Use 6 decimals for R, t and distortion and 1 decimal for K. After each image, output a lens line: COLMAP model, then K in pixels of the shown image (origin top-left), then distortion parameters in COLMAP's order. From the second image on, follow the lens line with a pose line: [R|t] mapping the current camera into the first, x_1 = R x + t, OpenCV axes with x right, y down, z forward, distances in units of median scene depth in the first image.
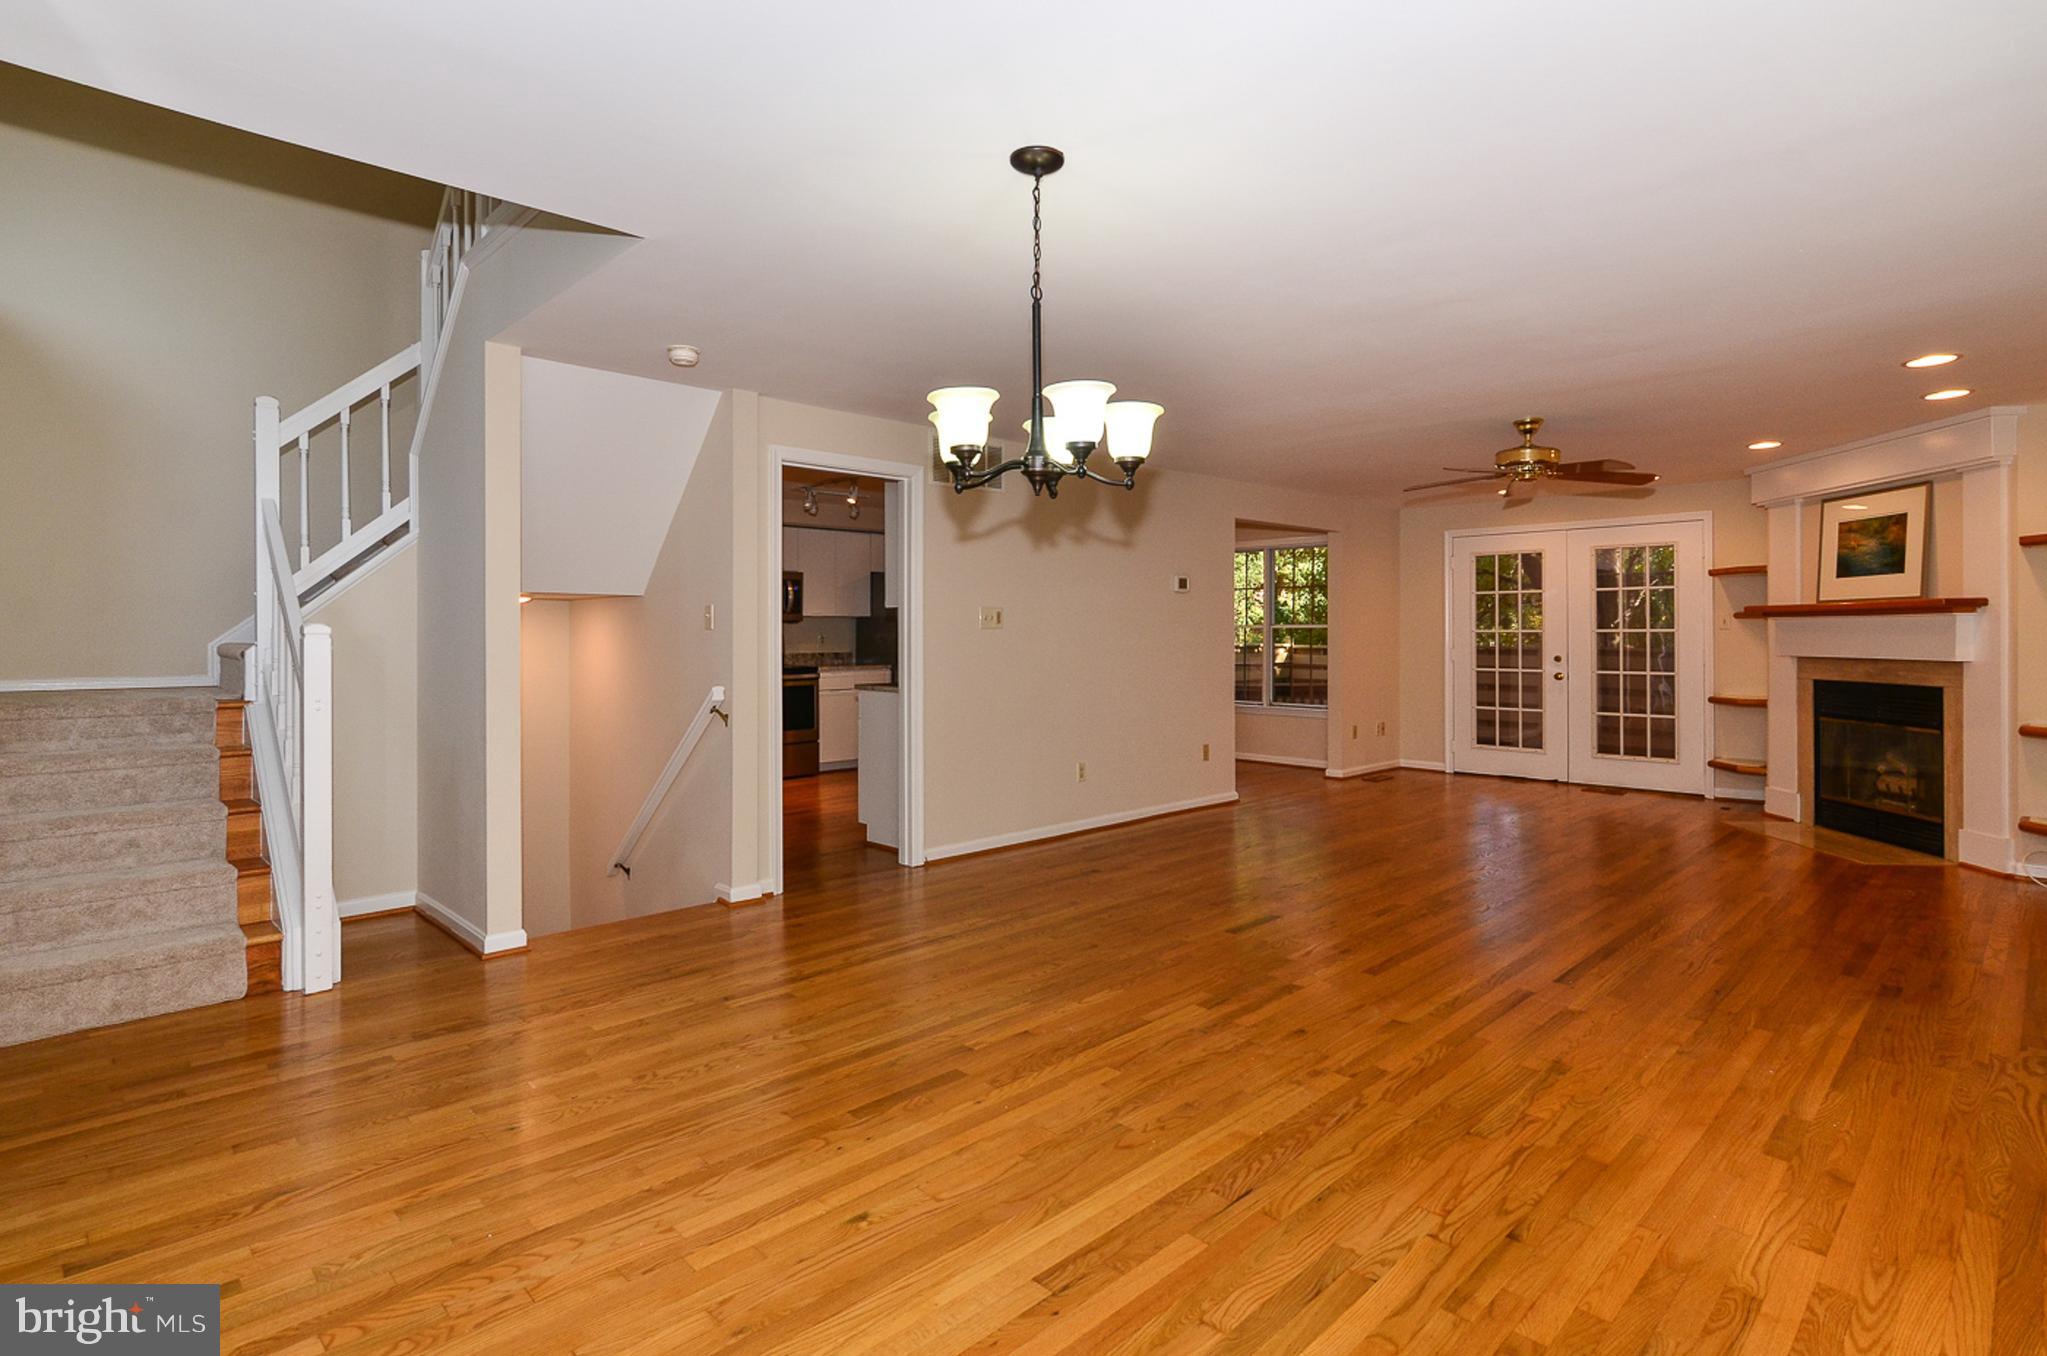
lens RADIAL K [[1045.0, 0, 1018.7], [0, 1045.0, 632.6], [0, 0, 1]] dist [-0.016699, 0.009473]
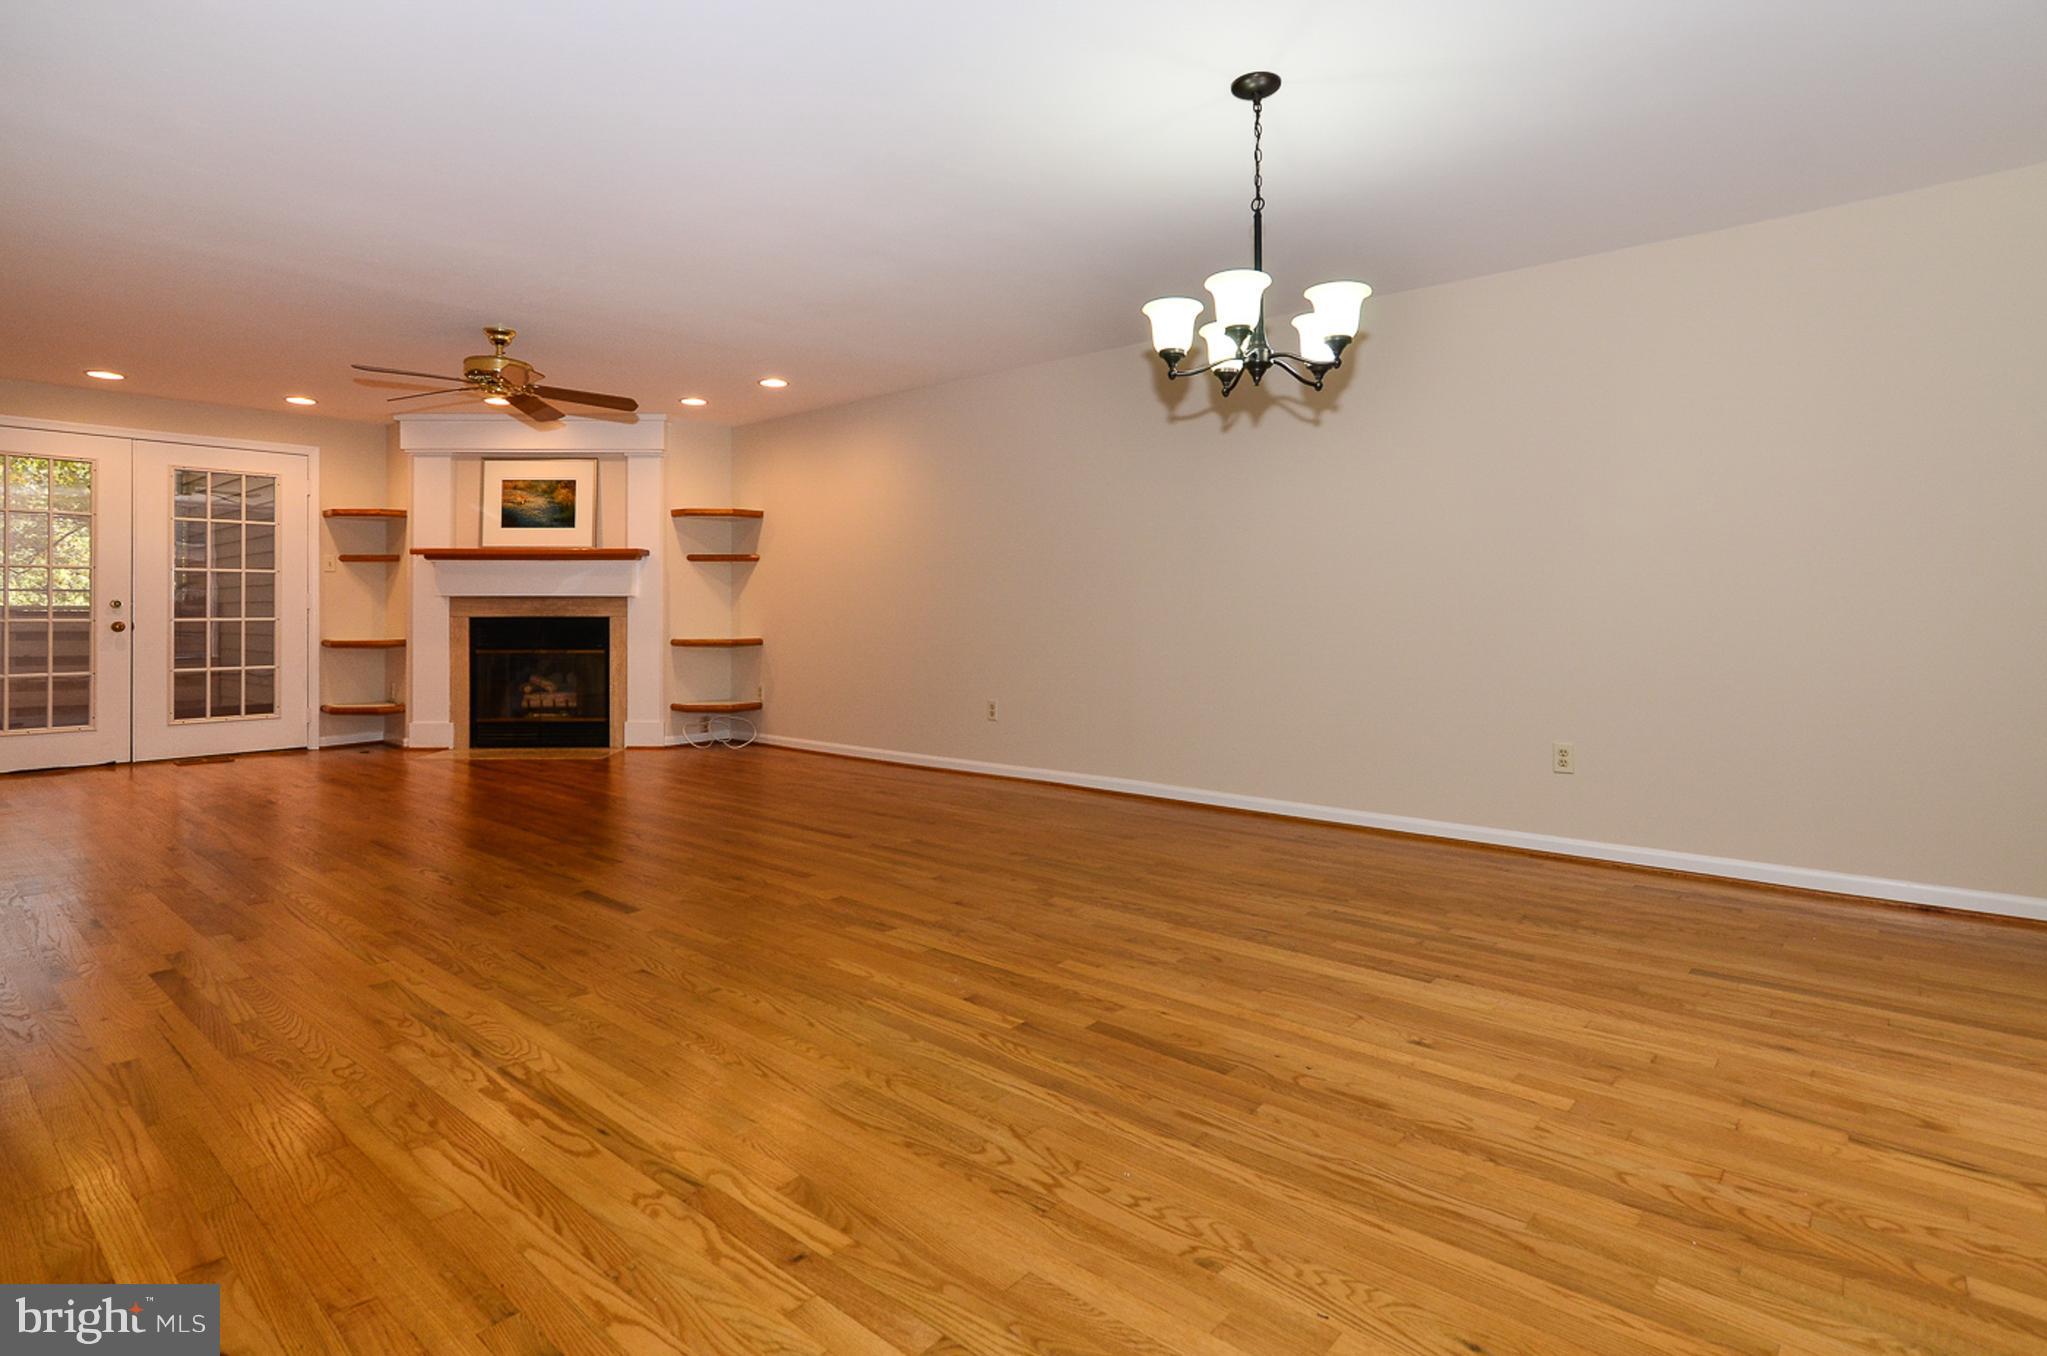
lens RADIAL K [[1045.0, 0, 1018.7], [0, 1045.0, 632.6], [0, 0, 1]] dist [-0.016699, 0.009473]
pose [[-0.108766, -0.017372, 0.993916, -0.632398], [0.001312, 0.999844, 0.017619, 0.065954], [-0.994067, 0.003221, -0.108726, 0.828865]]
